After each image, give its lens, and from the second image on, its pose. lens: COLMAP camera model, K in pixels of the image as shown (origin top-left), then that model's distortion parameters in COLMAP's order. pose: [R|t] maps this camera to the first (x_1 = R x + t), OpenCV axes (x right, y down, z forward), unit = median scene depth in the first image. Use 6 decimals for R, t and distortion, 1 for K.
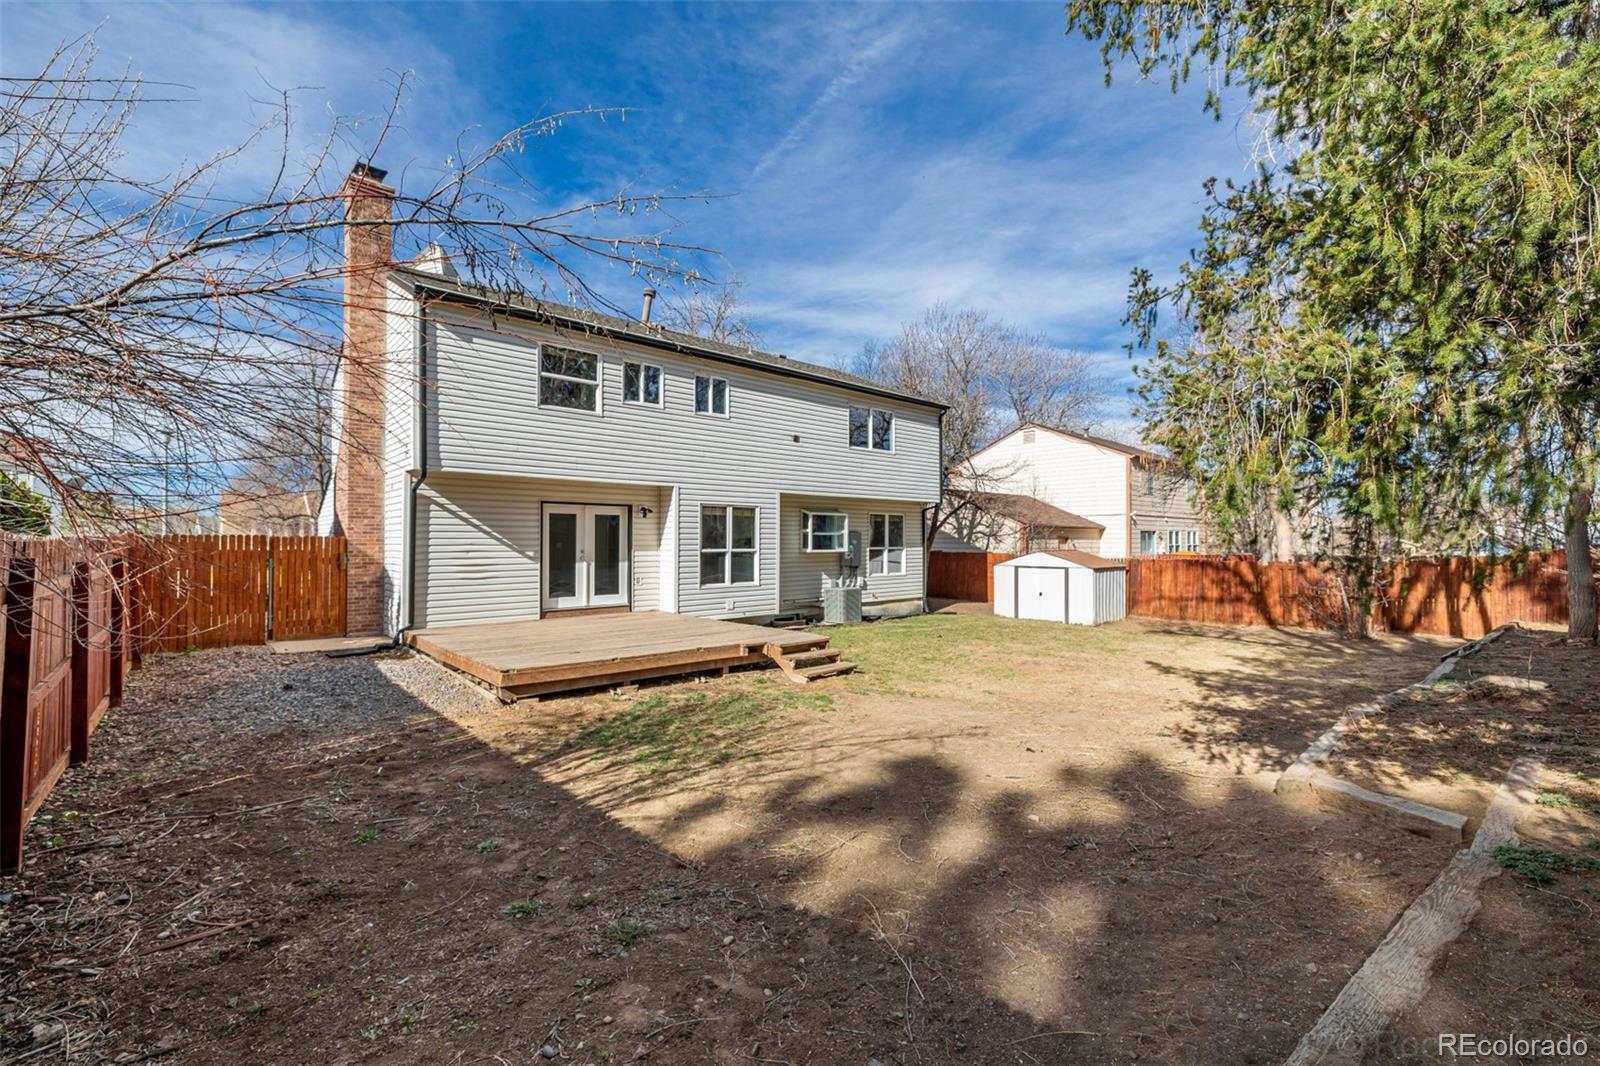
lens RADIAL K [[673.7, 0, 800.0], [0, 673.7, 533.0], [0, 0, 1]] dist [-0.000195, 0.000006]
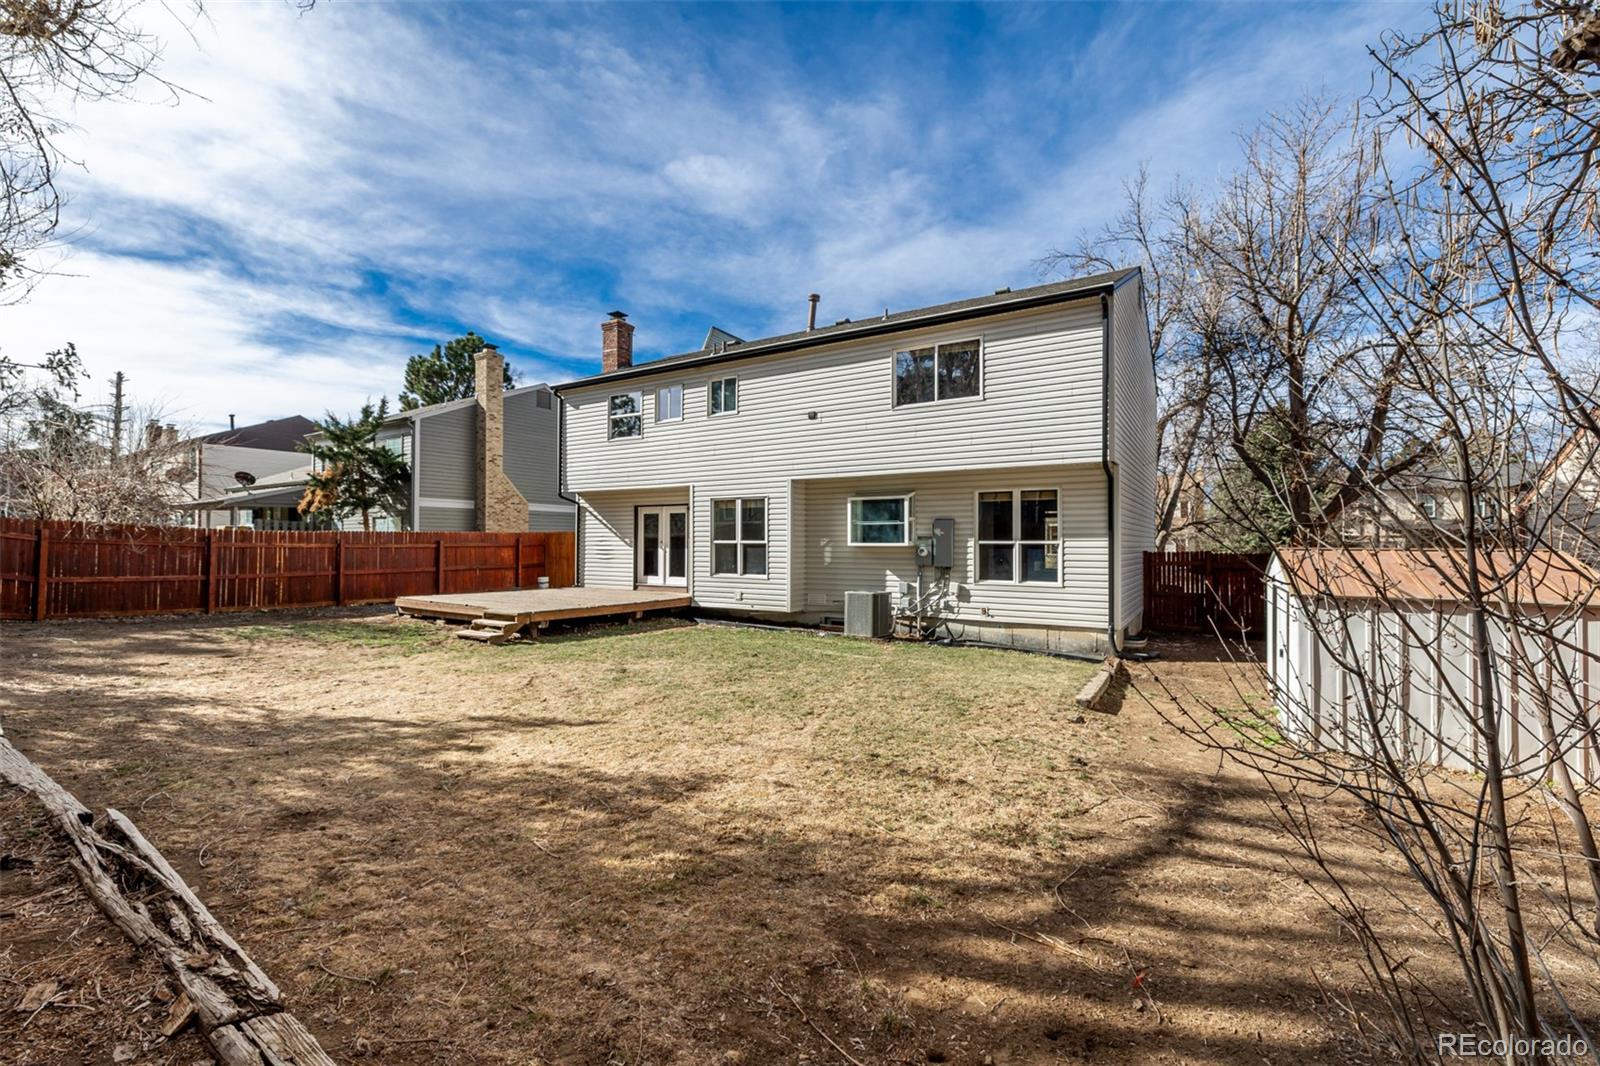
lens RADIAL K [[673.7, 0, 800.0], [0, 673.7, 533.0], [0, 0, 1]] dist [-0.000195, 0.000006]
pose [[0.275993, -0.013639, -0.961063, 0.905586], [0.009850, 0.999887, -0.011362, 0.024792], [0.961109, -0.006330, 0.276096, 0.809609]]
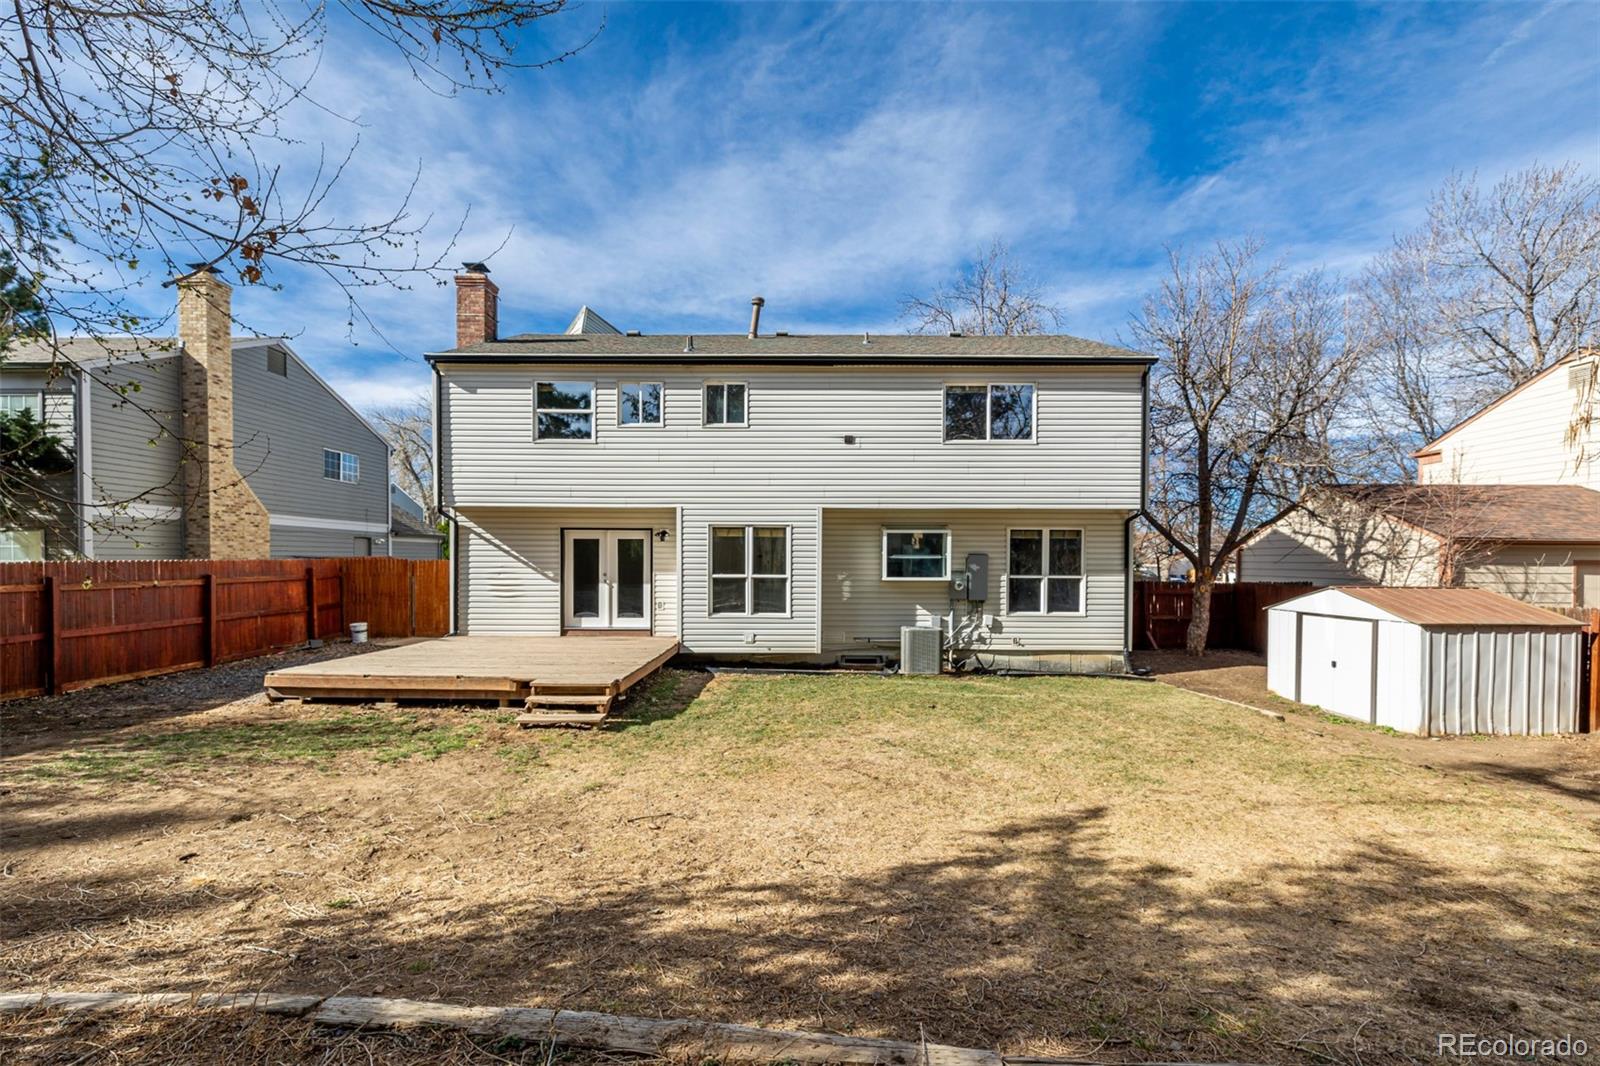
lens RADIAL K [[683.1, 0, 799.2], [0, 683.1, 574.3], [0, 0, 1]] dist [0.002754, 0.000224]
pose [[0.735421, 0.016968, -0.677398, 0.555195], [0.003853, 0.999566, 0.029221, -0.002681], [0.677599, -0.024100, 0.735036, 0.384114]]
